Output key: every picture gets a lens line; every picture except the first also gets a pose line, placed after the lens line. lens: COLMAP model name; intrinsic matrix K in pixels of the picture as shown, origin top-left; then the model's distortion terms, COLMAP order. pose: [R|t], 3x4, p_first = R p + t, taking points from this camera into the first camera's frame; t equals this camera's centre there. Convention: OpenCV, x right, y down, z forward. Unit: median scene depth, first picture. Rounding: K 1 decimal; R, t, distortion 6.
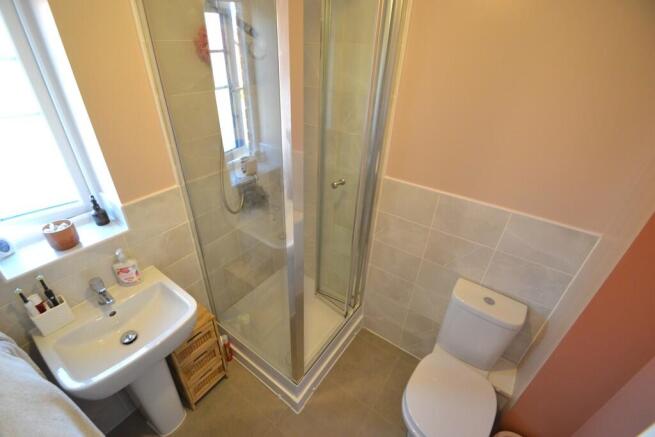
lens RADIAL K [[291.2, 0, 314.6], [0, 291.2, 224.4], [0, 0, 1]] dist [0.016377, -0.017203]
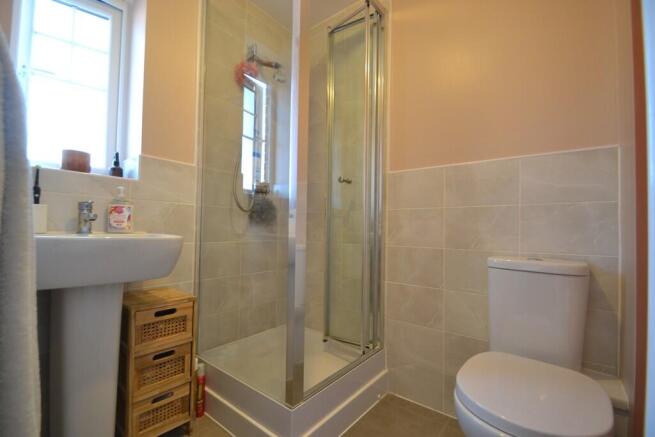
lens RADIAL K [[283.2, 0, 312.1], [0, 283.2, 220.5], [0, 0, 1]] dist [0.014930, -0.020587]
pose [[0.998787, -0.001957, -0.049194, 0.013321], [-0.025612, 0.832697, -0.553136, 0.503667], [0.042046, 0.553725, 0.831637, 0.212809]]
